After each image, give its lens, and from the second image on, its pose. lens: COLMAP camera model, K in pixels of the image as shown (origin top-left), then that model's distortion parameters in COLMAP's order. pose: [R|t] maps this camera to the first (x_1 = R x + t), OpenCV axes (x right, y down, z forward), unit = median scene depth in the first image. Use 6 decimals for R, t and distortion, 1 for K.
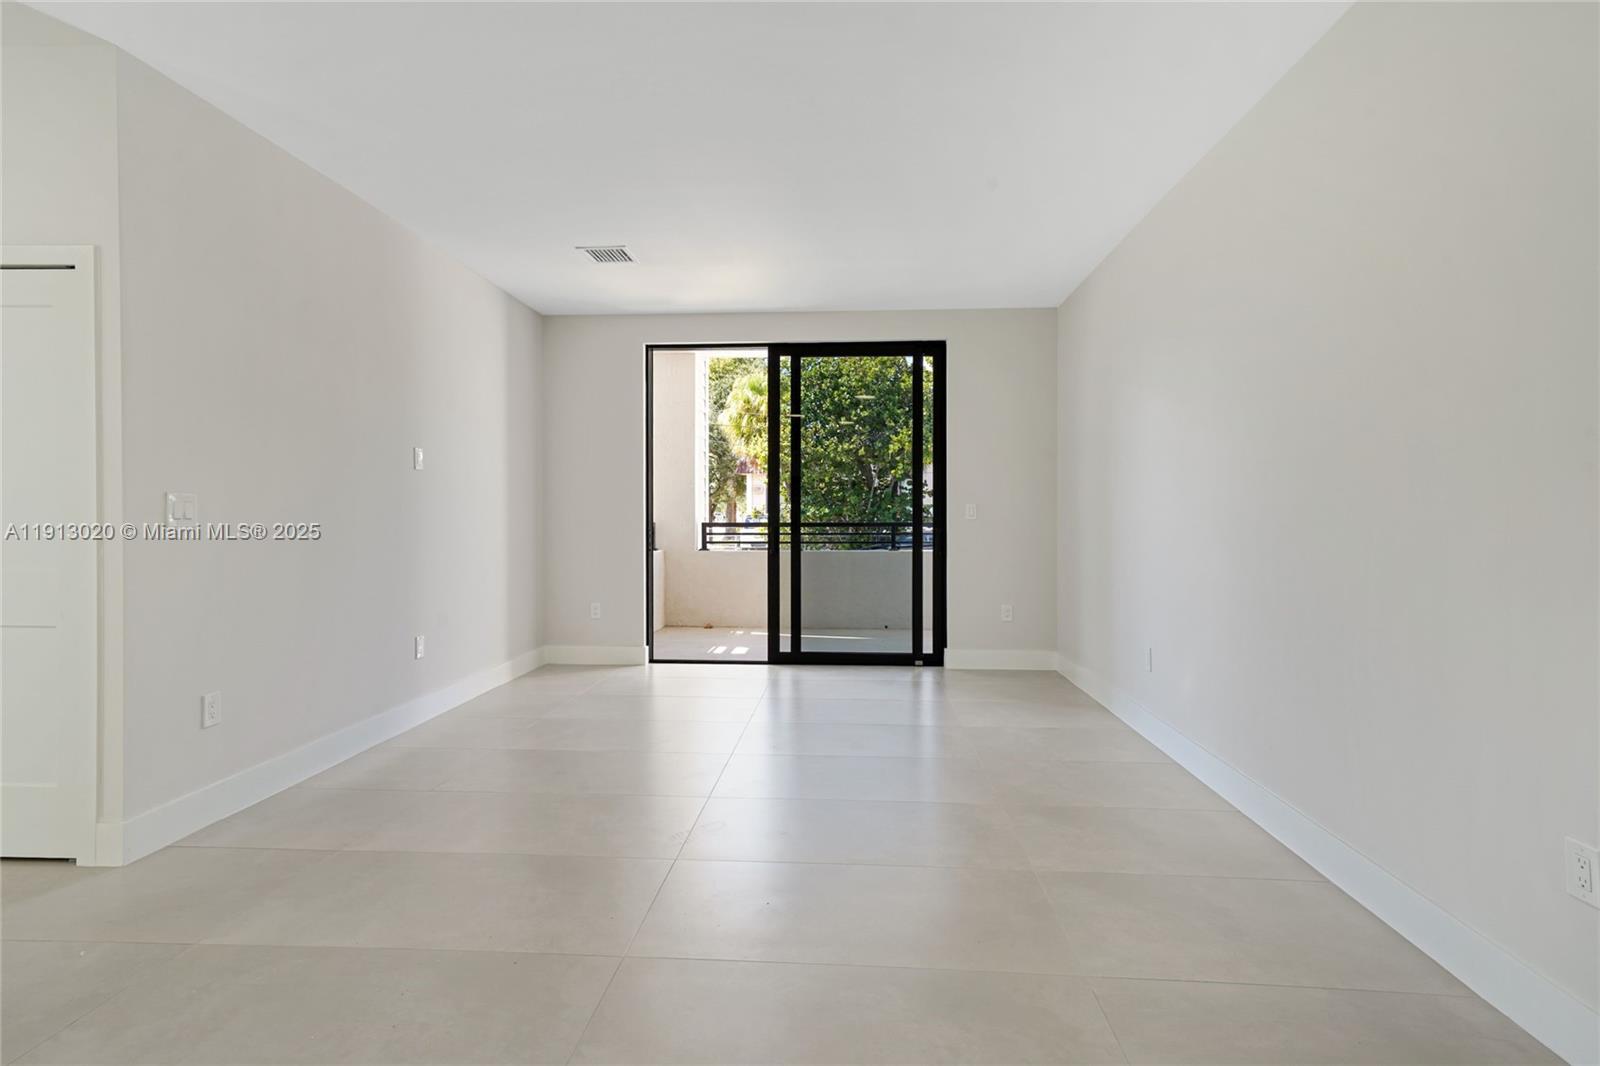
lens RADIAL K [[802.1, 0, 802.8], [0, 802.1, 508.8], [0, 0, 1]] dist [0.023683, 0.000789]
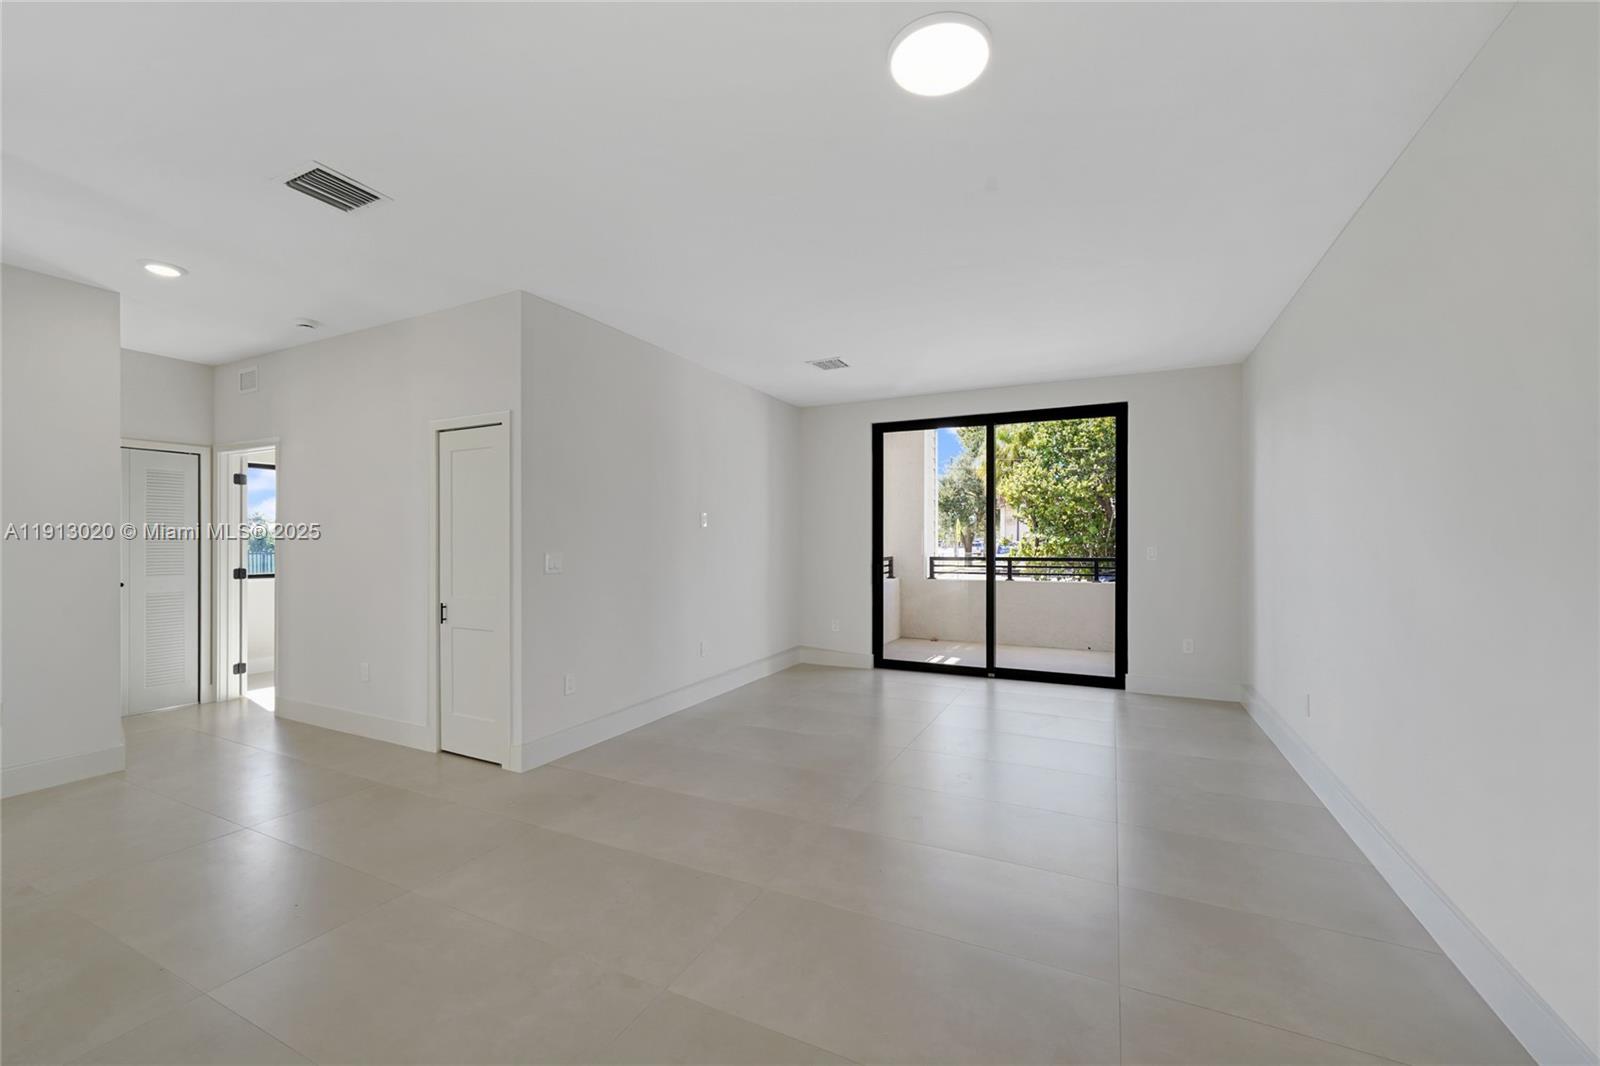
lens RADIAL K [[635.4, 0, 799.3], [0, 635.4, 542.3], [0, 0, 1]] dist [0.000985, 0.000340]
pose [[0.926523, -0.002231, -0.376231, 0.060056], [0.006071, 0.999941, 0.009022, -0.015577], [0.376189, -0.010643, 0.926482, -0.002170]]
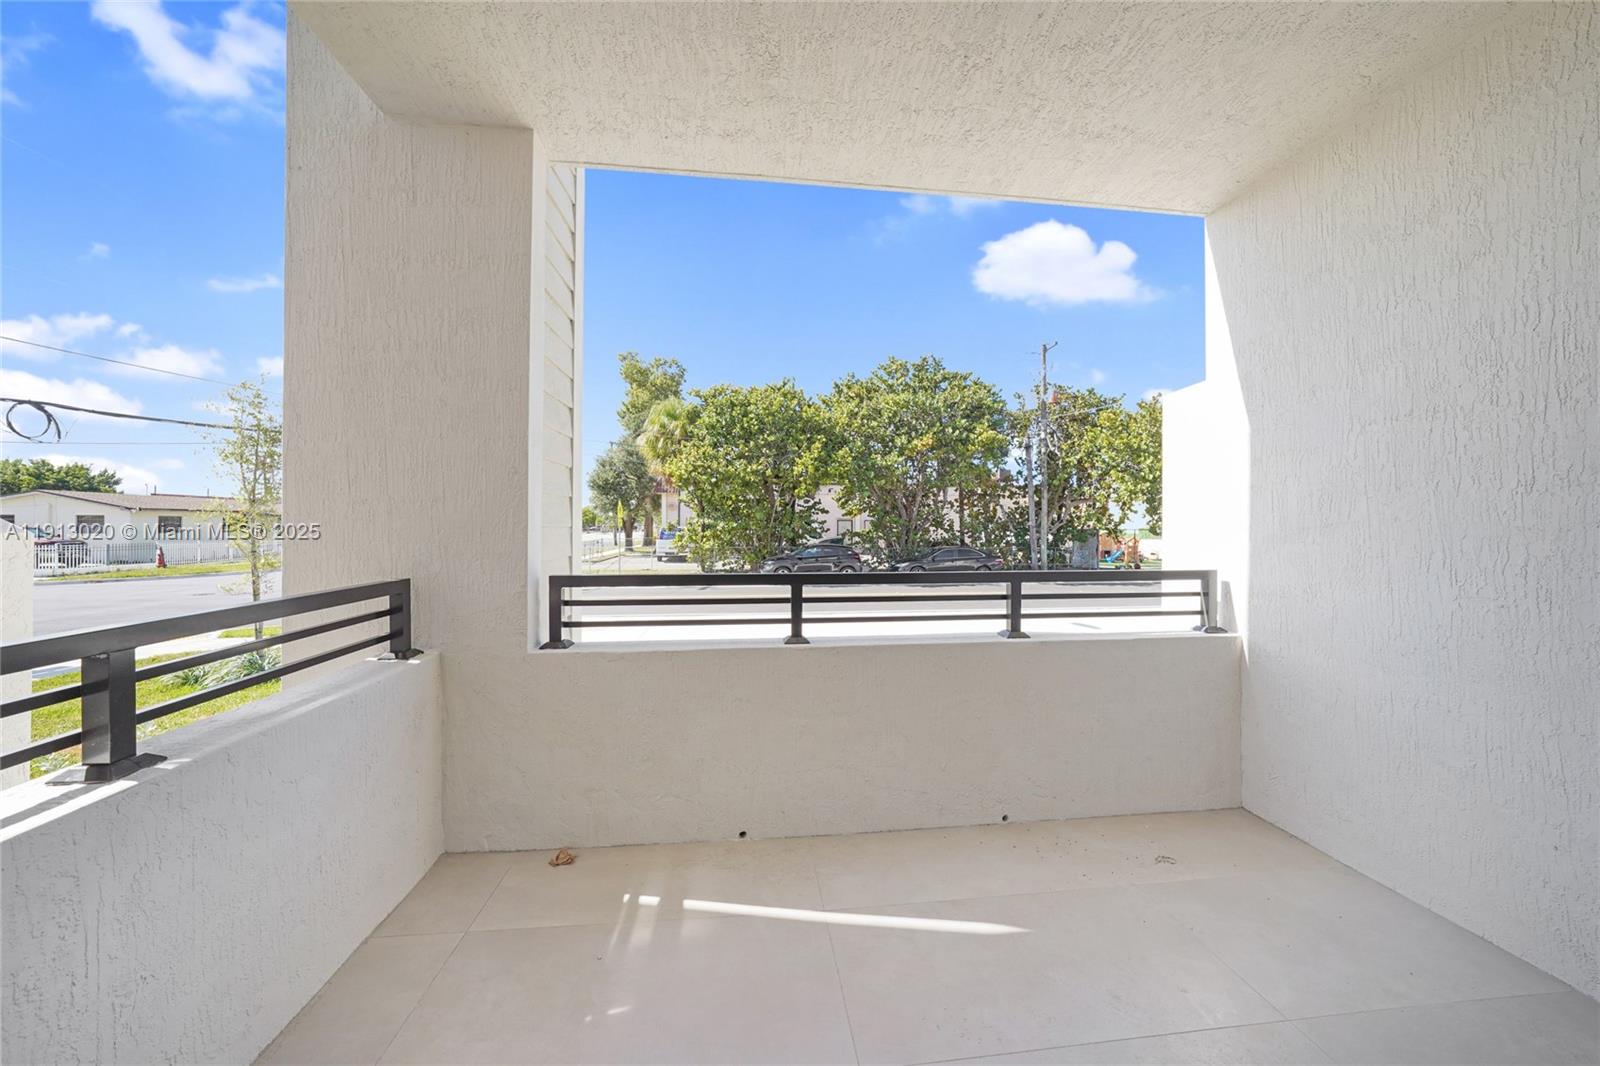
lens RADIAL K [[578.1, 0, 812.3], [0, 578.1, 527.1], [0, 0, 1]] dist [-0.001405, -0.000013]
pose [[0.982912, 0.003234, 0.184049, -0.051106], [-0.005014, 0.999945, 0.009211, -0.009905], [-0.184009, -0.009976, 0.982874, 0.698664]]
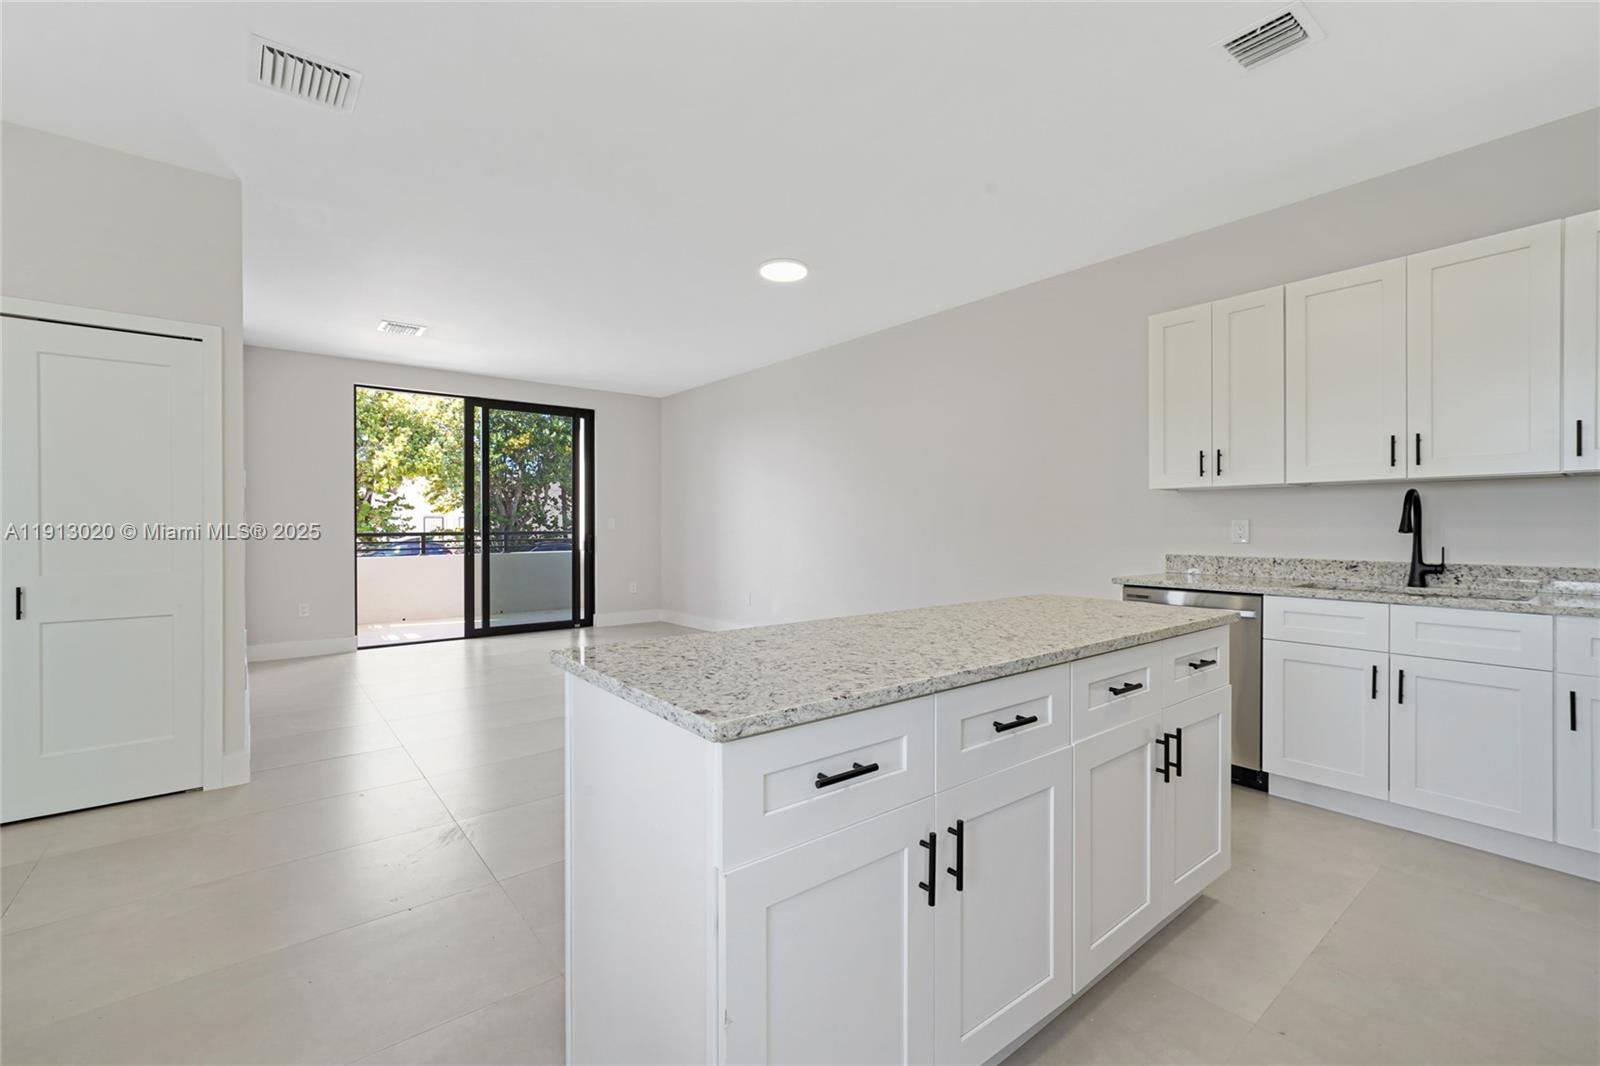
lens RADIAL K [[675.8, 0, 801.9], [0, 675.8, 527.2], [0, 0, 1]] dist [-0.002266, 0.000145]
pose [[0.736537, -0.004575, 0.676382, -0.271856], [-0.002449, 0.999953, 0.009431, -0.001707], [-0.676393, -0.008603, 0.736491, -0.135693]]
